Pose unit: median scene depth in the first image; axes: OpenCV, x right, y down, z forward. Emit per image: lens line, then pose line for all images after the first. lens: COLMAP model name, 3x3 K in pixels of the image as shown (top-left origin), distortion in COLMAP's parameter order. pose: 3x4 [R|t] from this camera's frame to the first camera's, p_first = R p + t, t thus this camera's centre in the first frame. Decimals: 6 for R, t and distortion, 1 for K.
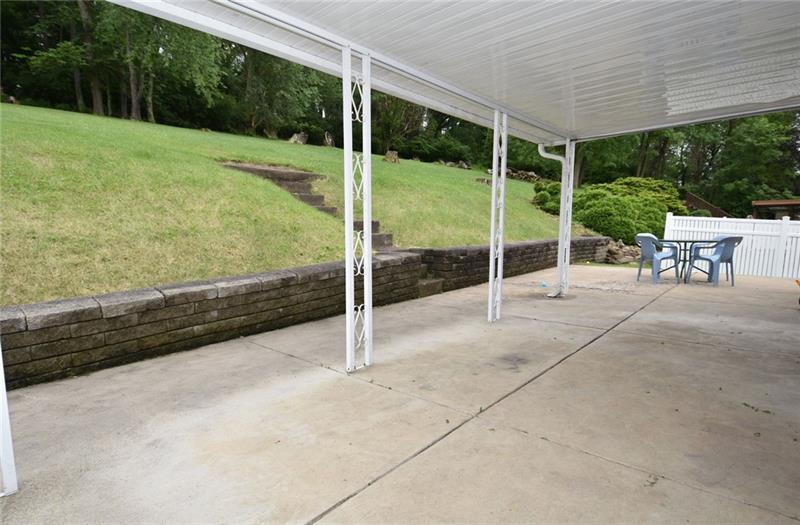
lens RADIAL K [[419.2, 0, 399.6], [0, 419.2, 261.6], [0, 0, 1]] dist [0.007602, 0.000219]
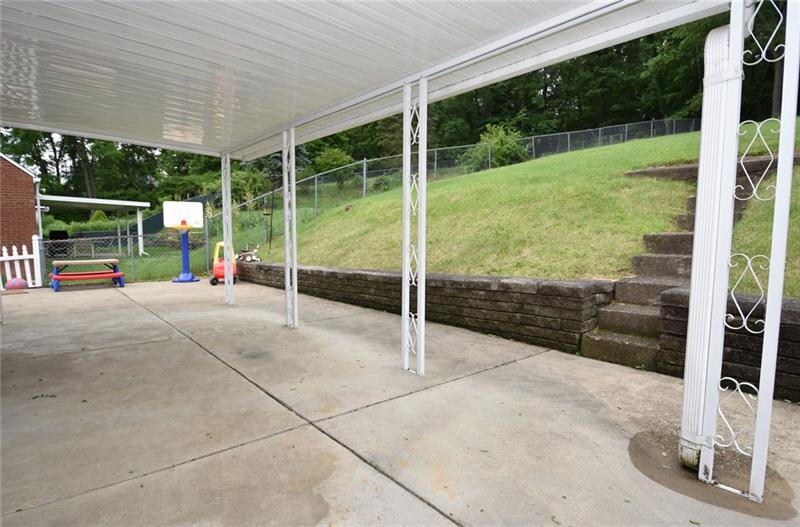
lens RADIAL K [[419.2, 0, 399.6], [0, 419.2, 268.0], [0, 0, 1]] dist [0.007602, 0.000219]
pose [[-0.120872, 0.083867, -0.989119, 1.043412], [-0.113800, 0.988685, 0.097737, -0.121238], [0.986124, 0.124375, -0.109960, 1.159996]]
